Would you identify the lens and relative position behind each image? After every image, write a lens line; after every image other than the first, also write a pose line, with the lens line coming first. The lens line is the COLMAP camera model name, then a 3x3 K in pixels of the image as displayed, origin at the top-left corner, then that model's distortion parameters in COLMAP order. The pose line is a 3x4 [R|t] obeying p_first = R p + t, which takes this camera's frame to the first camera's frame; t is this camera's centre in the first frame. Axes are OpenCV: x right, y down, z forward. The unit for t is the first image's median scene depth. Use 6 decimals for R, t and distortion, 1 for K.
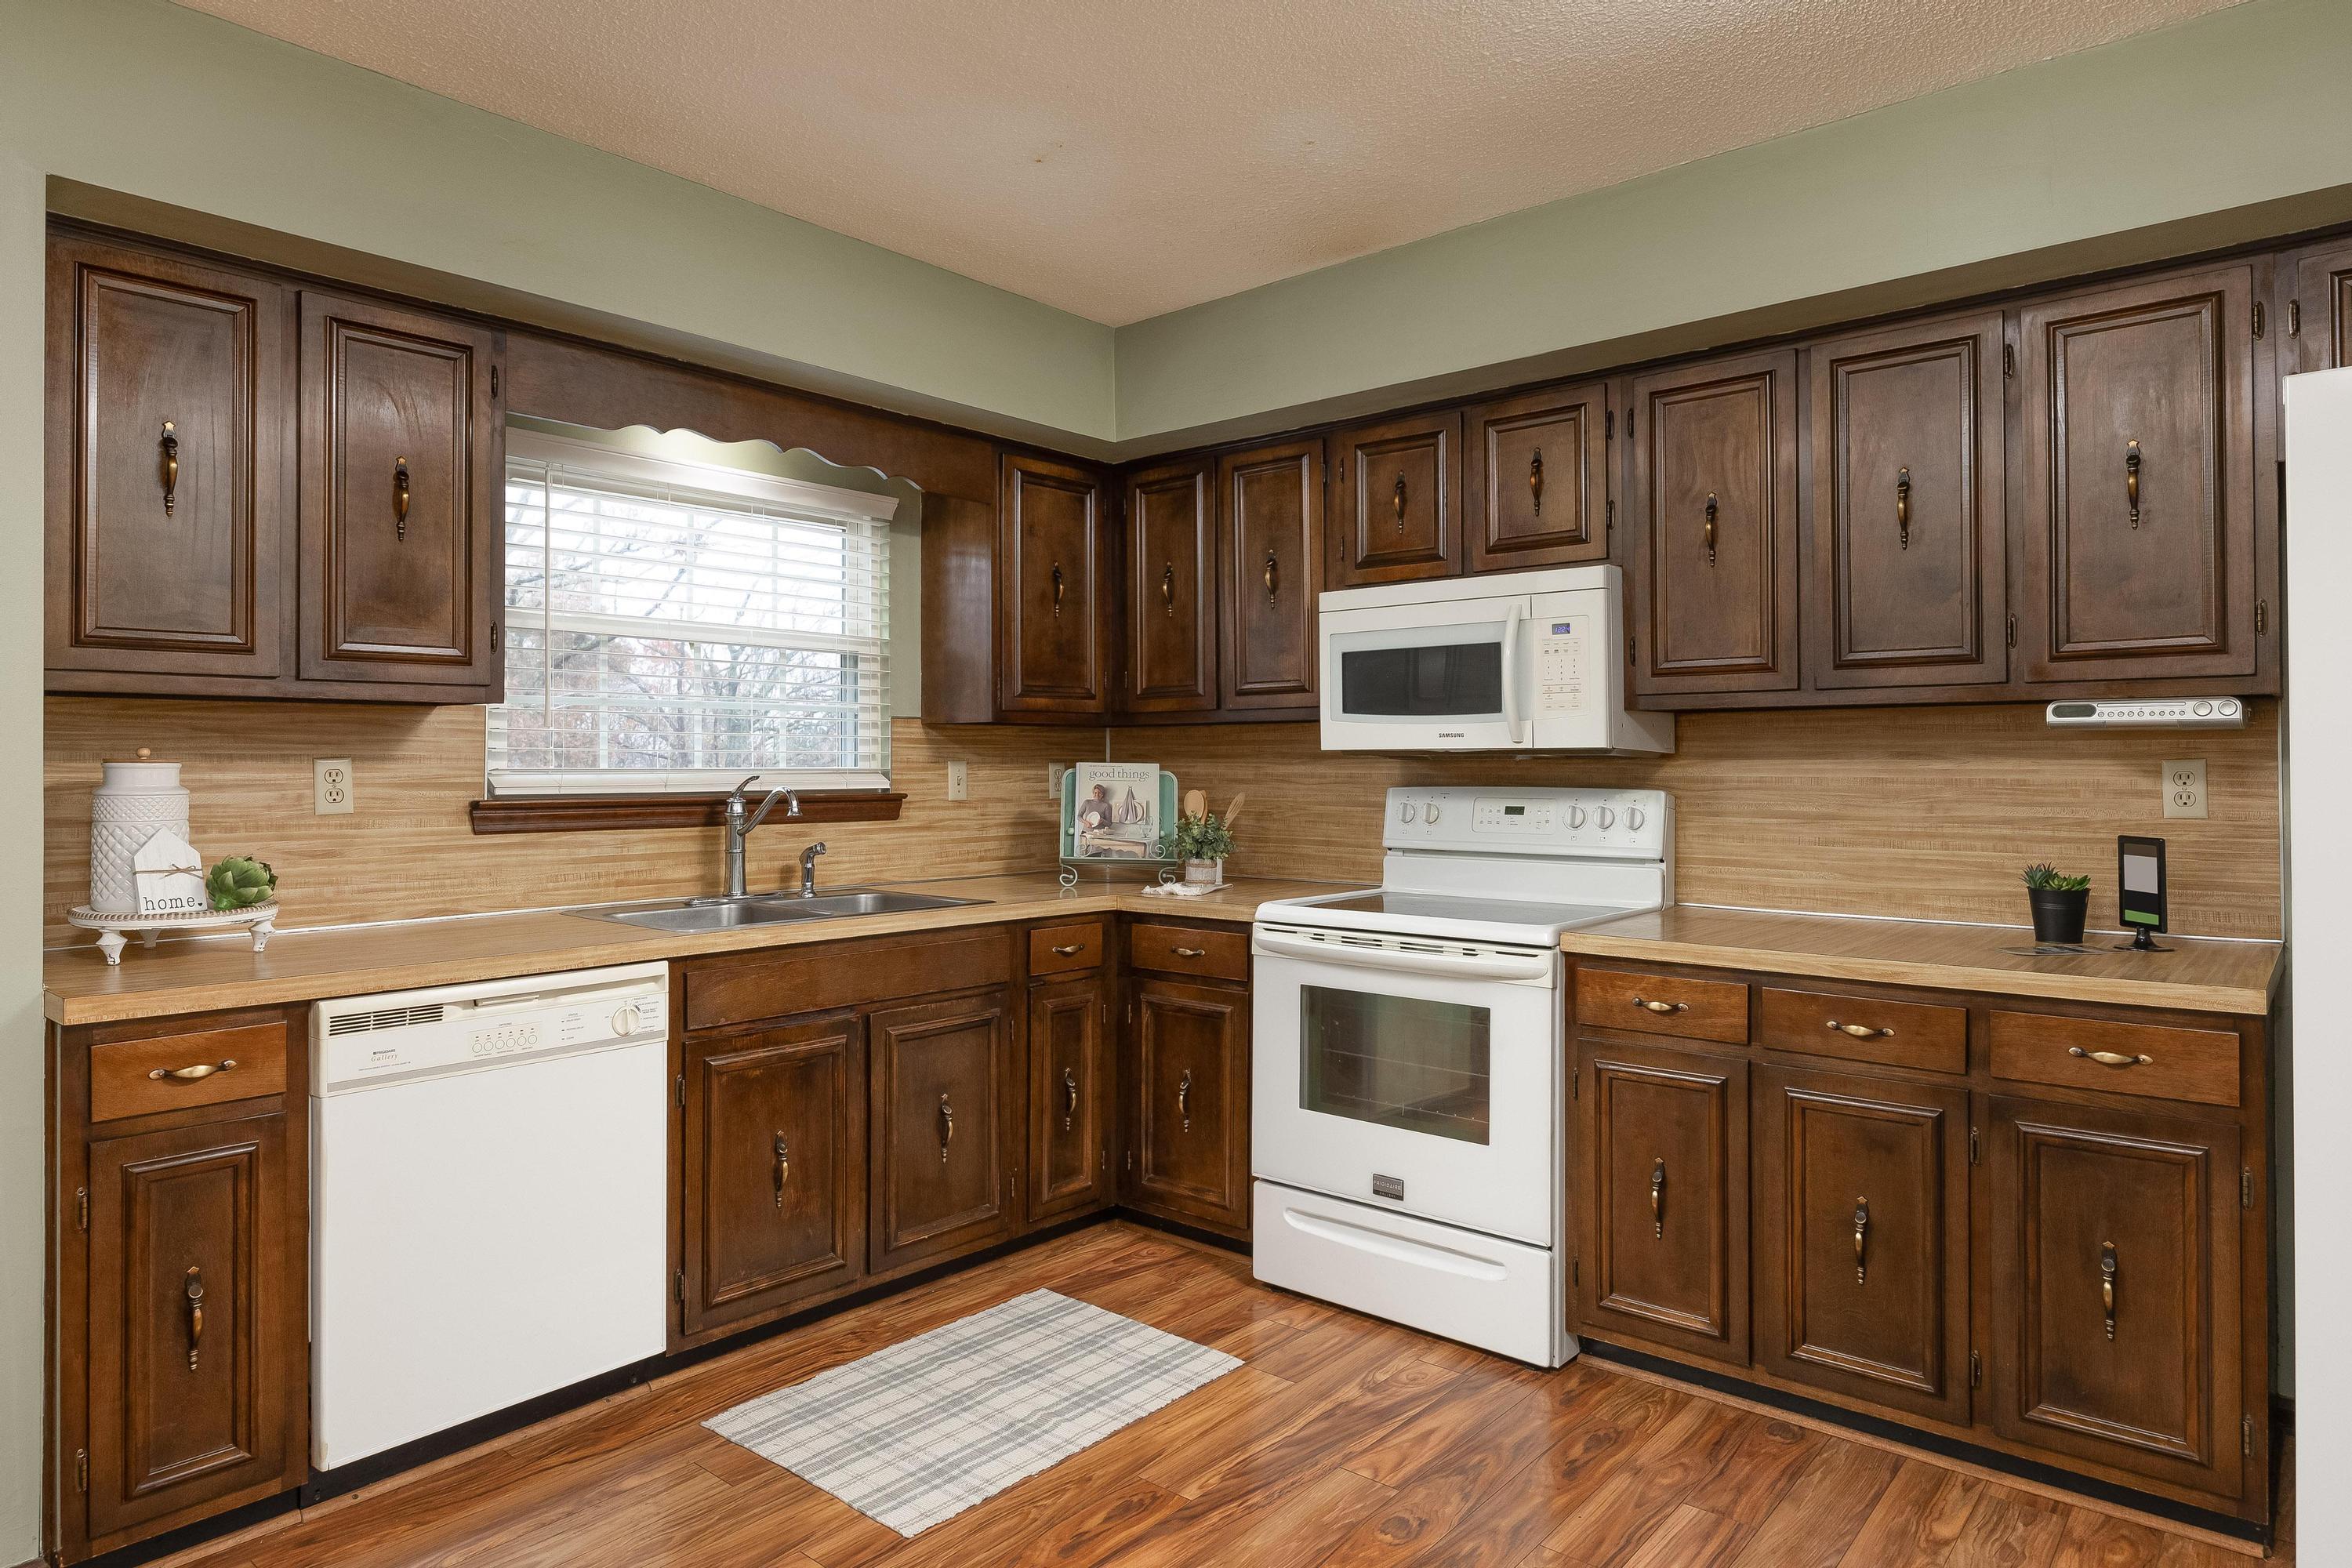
lens RADIAL K [[1422.7, 0, 1211.0], [0, 1422.7, 748.9], [0, 0, 1]] dist [-0.002721, -0.002324]
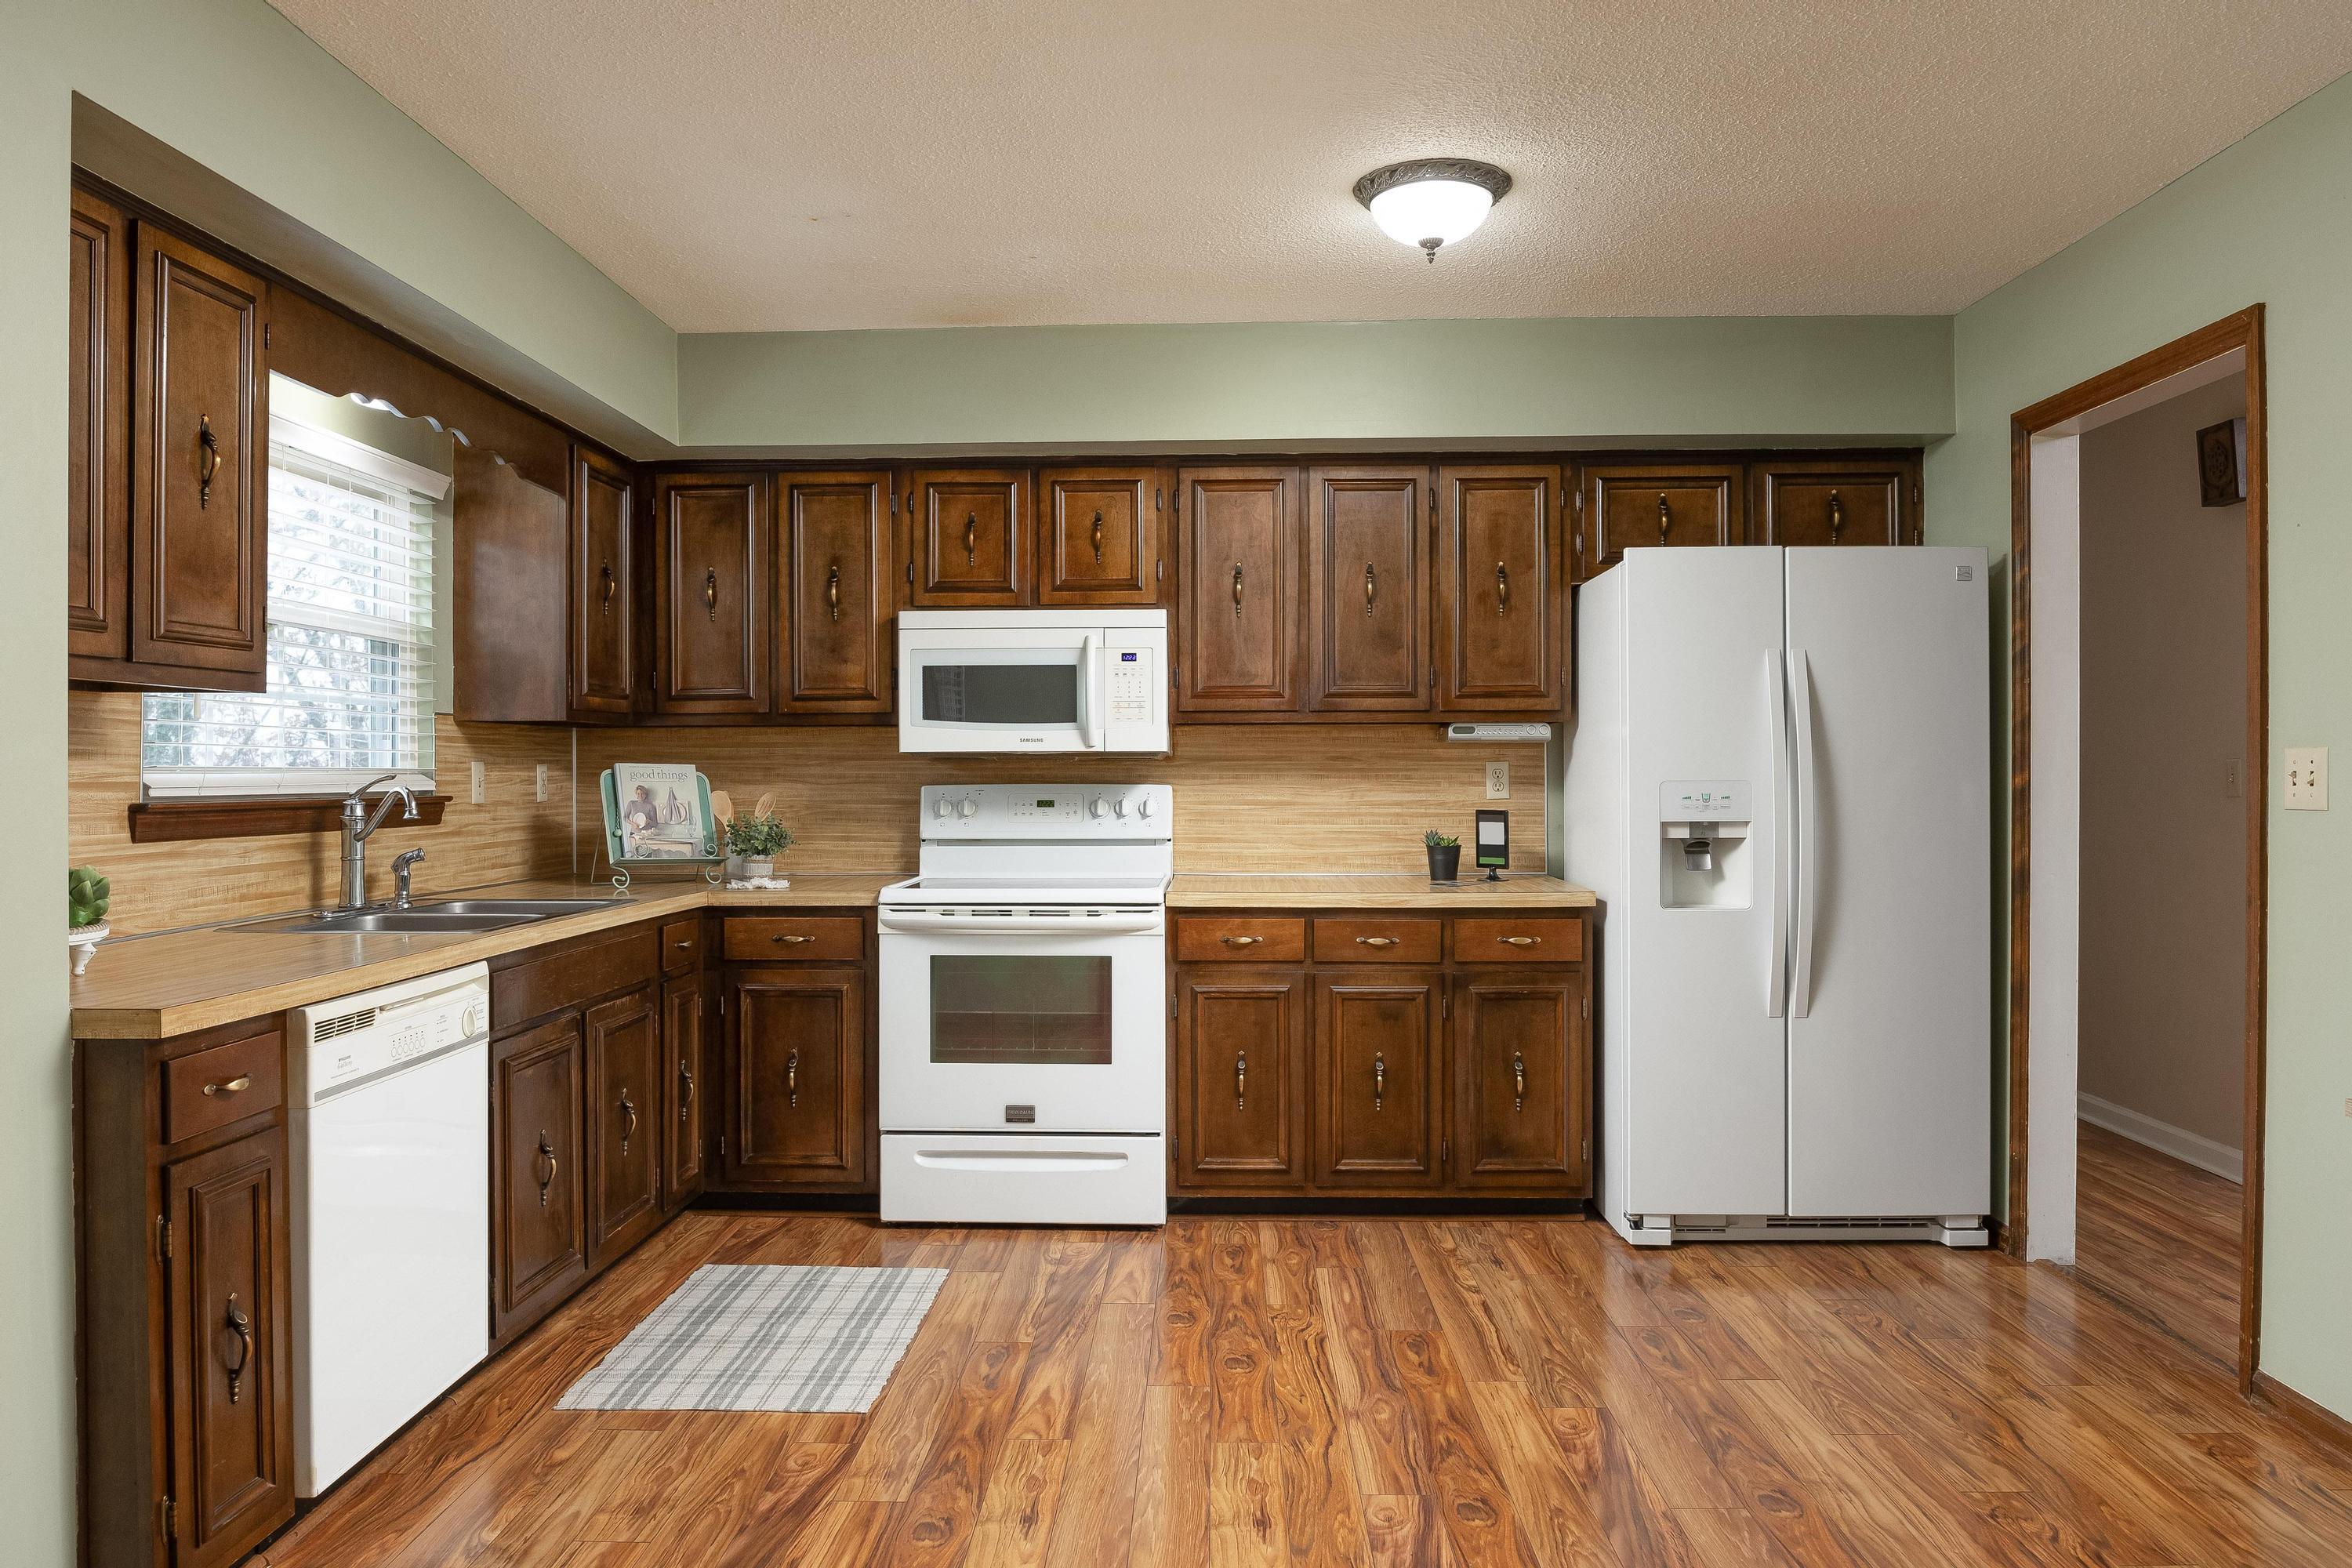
lens RADIAL K [[1582.4, 0, 1247.7], [0, 1582.4, 777.4], [0, 0, 1]] dist [-0.004503, -0.011594]
pose [[0.765308, -0.002993, 0.643658, -0.610804], [-0.005196, 0.999928, 0.010828, 0.007002], [-0.643644, -0.011631, 0.765237, -0.155180]]
